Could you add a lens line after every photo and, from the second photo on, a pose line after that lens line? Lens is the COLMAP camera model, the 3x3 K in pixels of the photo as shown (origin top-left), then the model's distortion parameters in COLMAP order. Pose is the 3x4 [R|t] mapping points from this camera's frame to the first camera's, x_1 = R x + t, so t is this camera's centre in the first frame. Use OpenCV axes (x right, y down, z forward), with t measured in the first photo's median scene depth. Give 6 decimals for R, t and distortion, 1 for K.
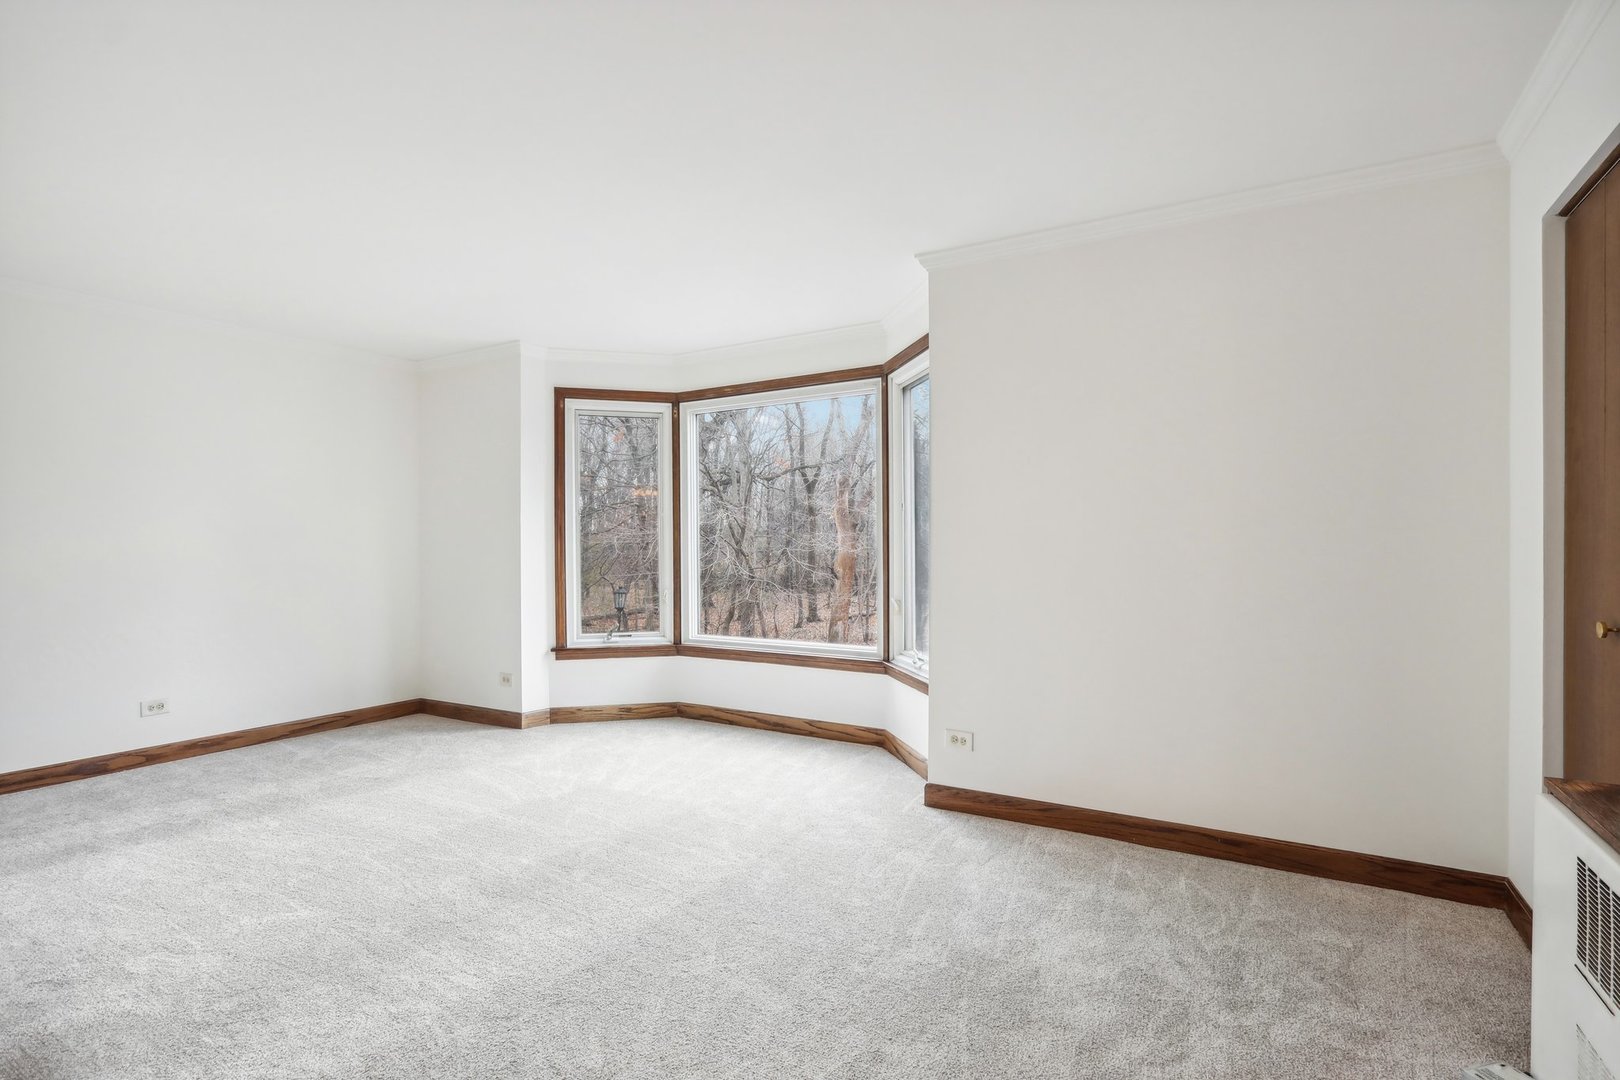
lens RADIAL K [[771.5, 0, 783.9], [0, 771.5, 555.7], [0, 0, 1]] dist [-0.010717, 0.000712]
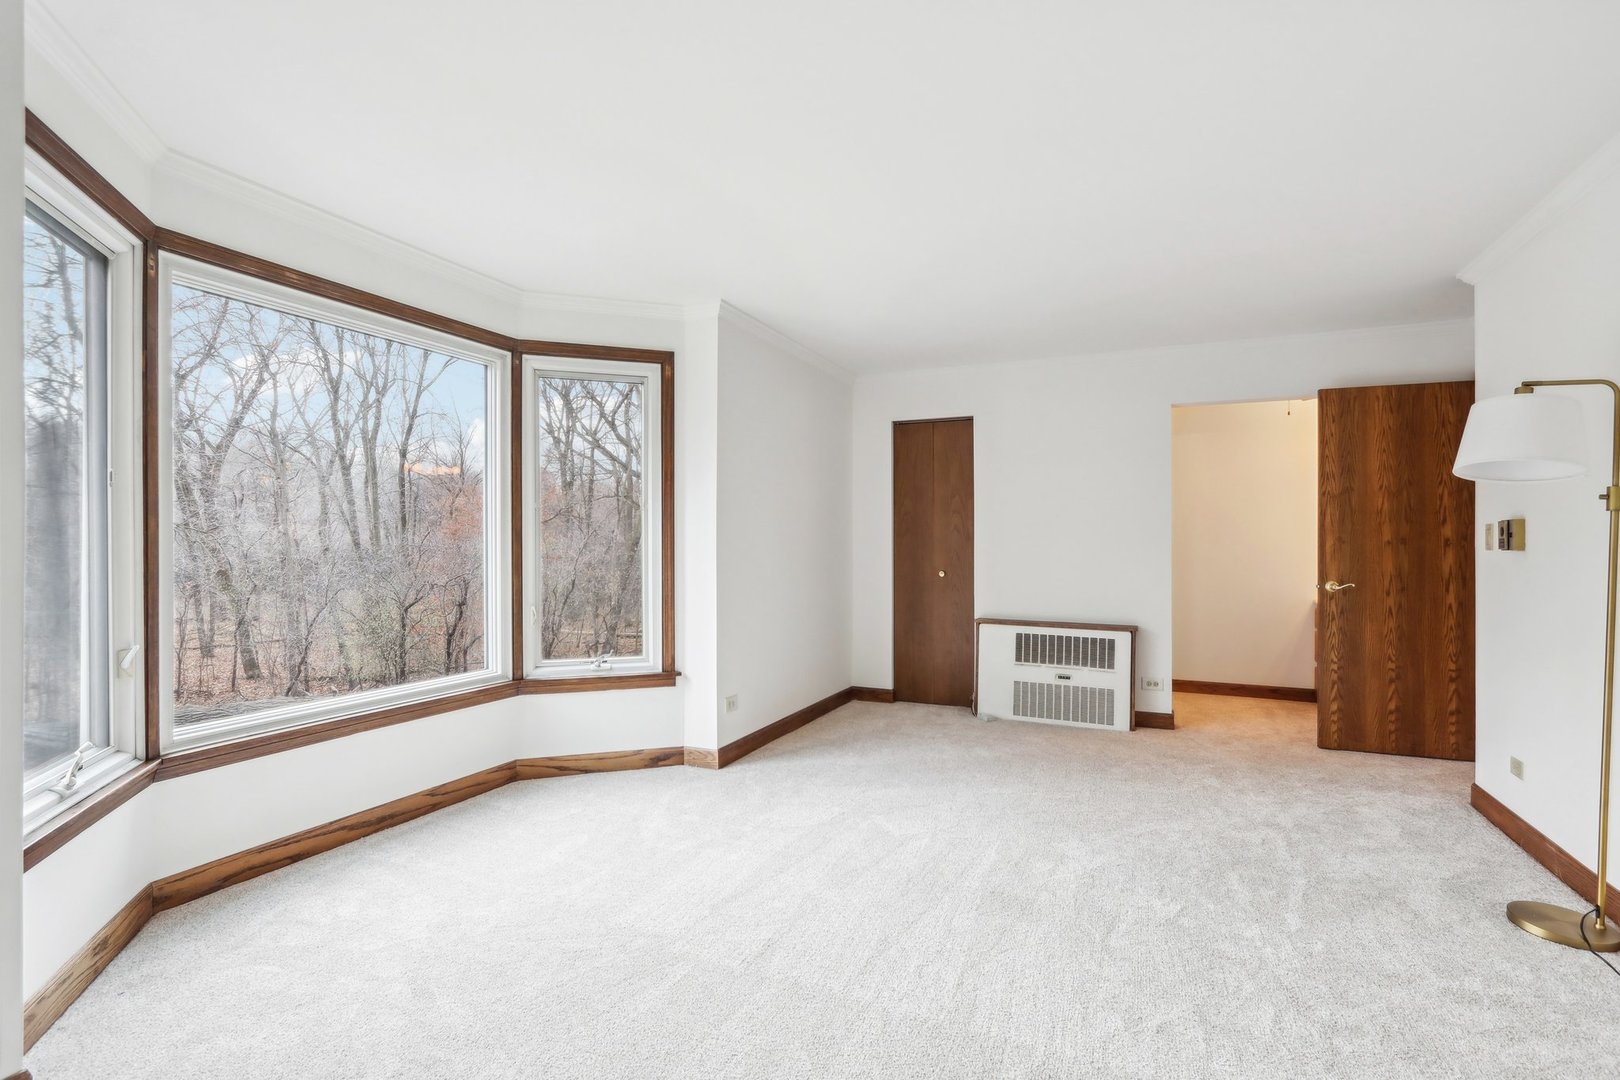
lens RADIAL K [[774.0, 0, 809.9], [0, 774.0, 537.0], [0, 0, 1]] dist [-0.001093, 0.000001]
pose [[-0.139483, 0.006027, 0.990206, -0.680335], [0.009269, 0.999946, -0.004781, -0.015004], [-0.990181, 0.008511, -0.139531, 0.691940]]
